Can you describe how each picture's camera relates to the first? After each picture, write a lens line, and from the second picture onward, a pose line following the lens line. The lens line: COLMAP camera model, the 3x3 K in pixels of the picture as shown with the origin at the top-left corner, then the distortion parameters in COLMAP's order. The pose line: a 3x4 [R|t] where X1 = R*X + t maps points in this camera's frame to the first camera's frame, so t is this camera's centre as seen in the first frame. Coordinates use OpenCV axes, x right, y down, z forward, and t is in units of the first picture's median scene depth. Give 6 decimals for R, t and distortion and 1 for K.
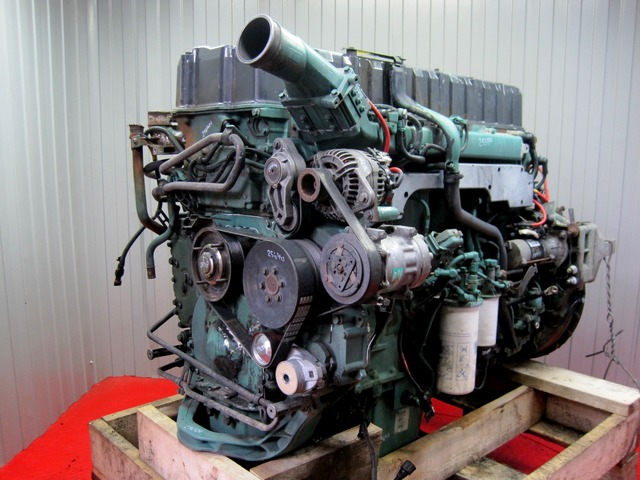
lens RADIAL K [[651.8, 0, 320.4], [0, 651.8, 249.9], [0, 0, 1]] dist [-0.178261, 0.114804]
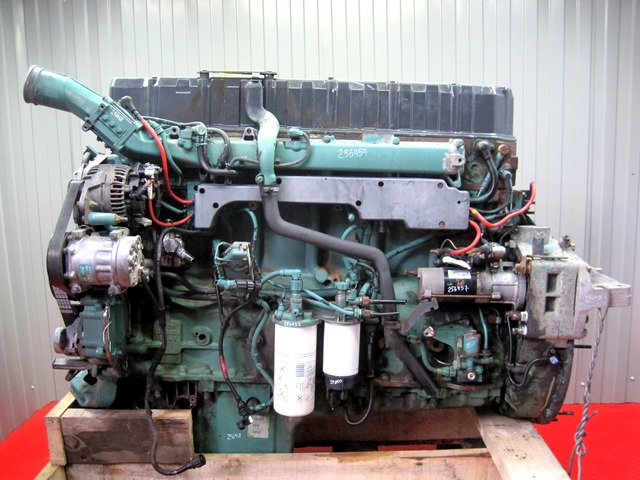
lens RADIAL K [[651.8, 0, 320.4], [0, 651.8, 249.9], [0, 0, 1]] dist [-0.178261, 0.114804]
pose [[0.727766, 0.098042, -0.678781, 0.847018], [-0.103735, 0.994078, 0.032361, -0.056191], [0.677934, 0.046862, 0.733627, 0.296606]]
